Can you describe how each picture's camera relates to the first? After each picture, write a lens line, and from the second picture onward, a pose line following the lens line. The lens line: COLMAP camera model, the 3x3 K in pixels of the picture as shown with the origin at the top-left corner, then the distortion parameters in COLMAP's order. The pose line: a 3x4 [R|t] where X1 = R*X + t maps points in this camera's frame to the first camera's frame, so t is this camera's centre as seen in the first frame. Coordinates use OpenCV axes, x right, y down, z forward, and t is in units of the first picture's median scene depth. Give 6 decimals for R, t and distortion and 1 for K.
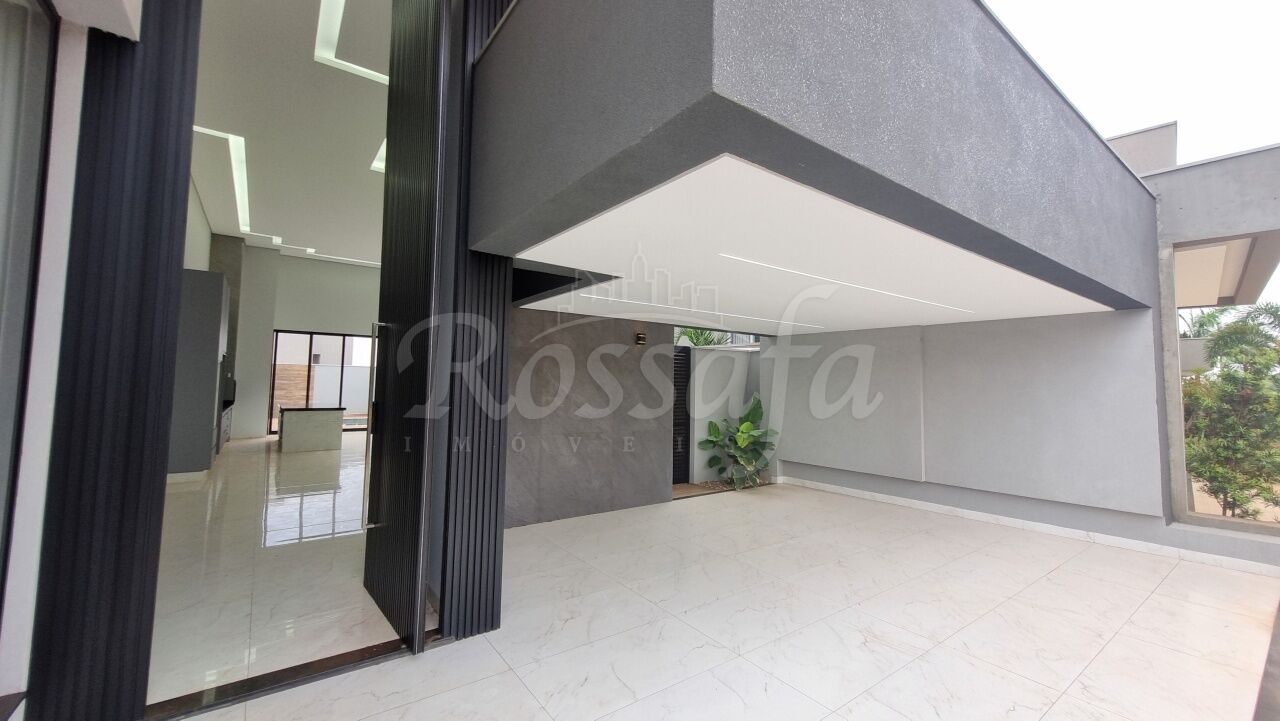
lens RADIAL K [[505.3, 0, 640.5], [0, 505.3, 353.0], [0, 0, 1]] dist [0.003080, -0.001572]
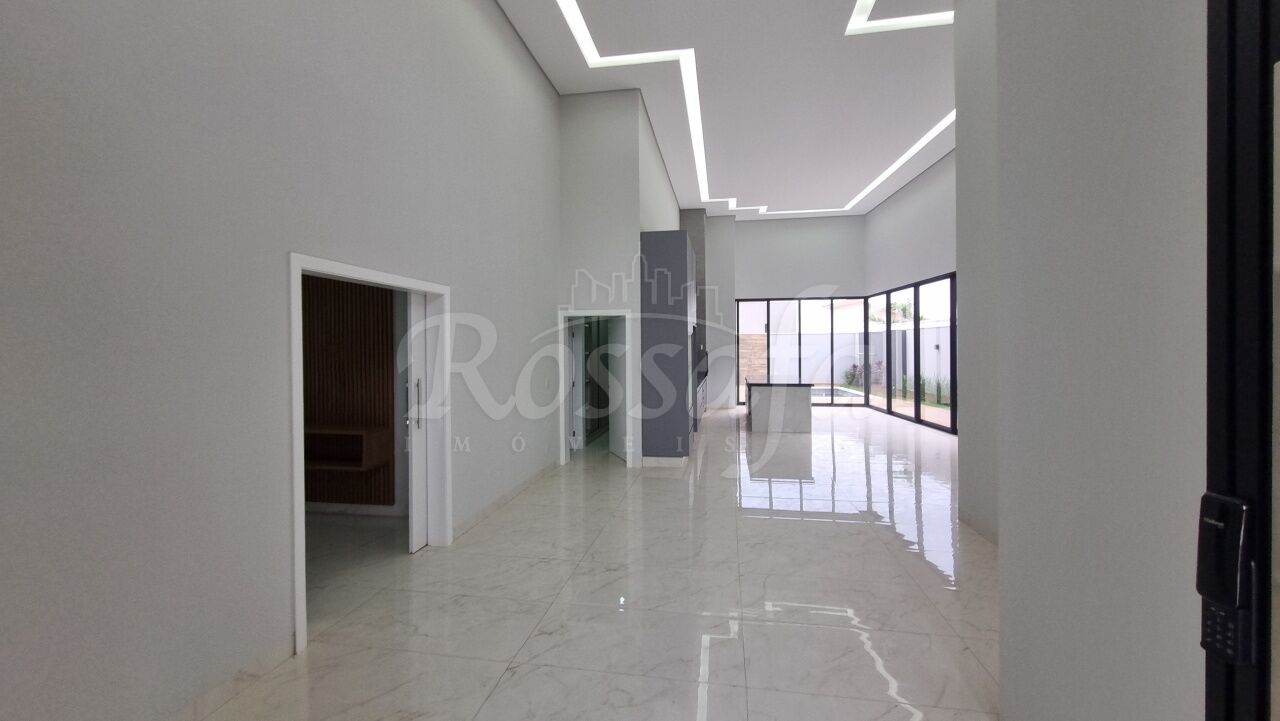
lens RADIAL K [[505.3, 0, 635.2], [0, 505.3, 343.3], [0, 0, 1]] dist [0.003080, -0.001572]
pose [[0.681151, -0.027189, -0.731638, -0.170877], [0.066068, 0.997516, 0.024439, 0.003563], [0.729156, -0.064984, 0.681255, 0.223333]]
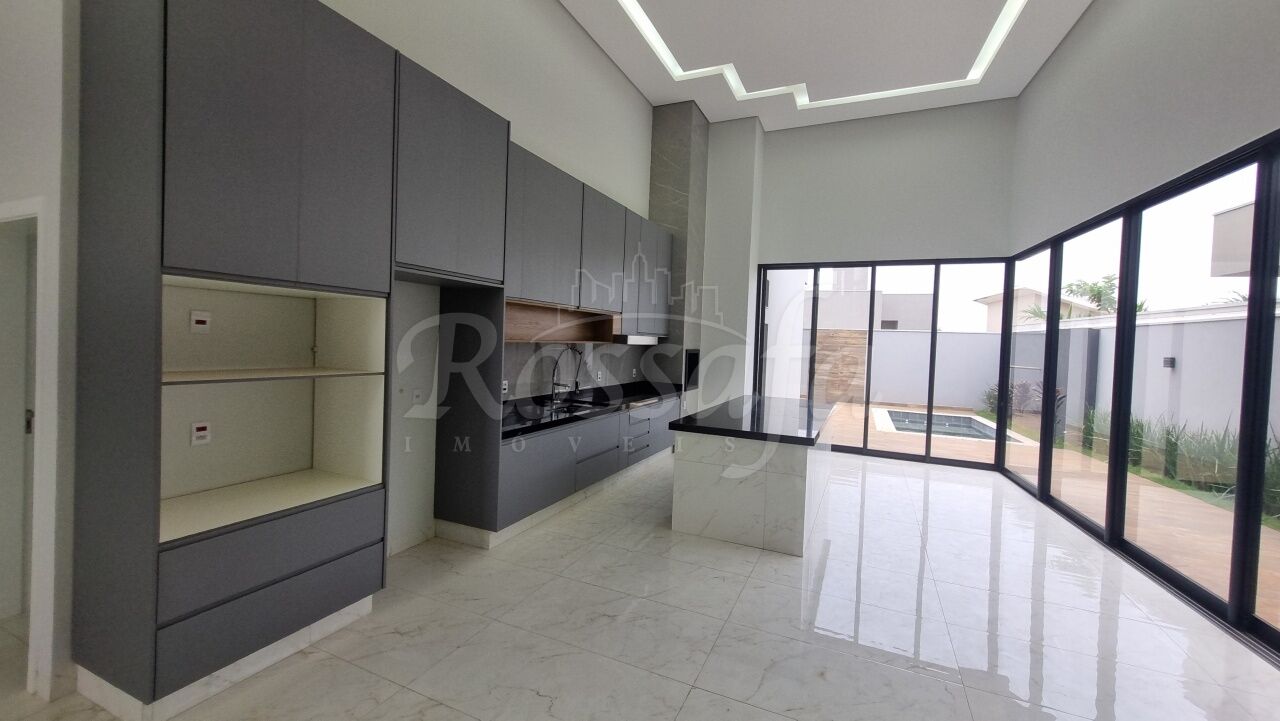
lens RADIAL K [[505.3, 0, 641.6], [0, 505.3, 350.9], [0, 0, 1]] dist [0.003080, -0.001572]
pose [[0.482835, 0.017668, -0.875533, -0.341028], [0.031965, 0.998775, 0.037782, 0.032801], [0.875128, -0.046229, 0.481679, 0.733273]]
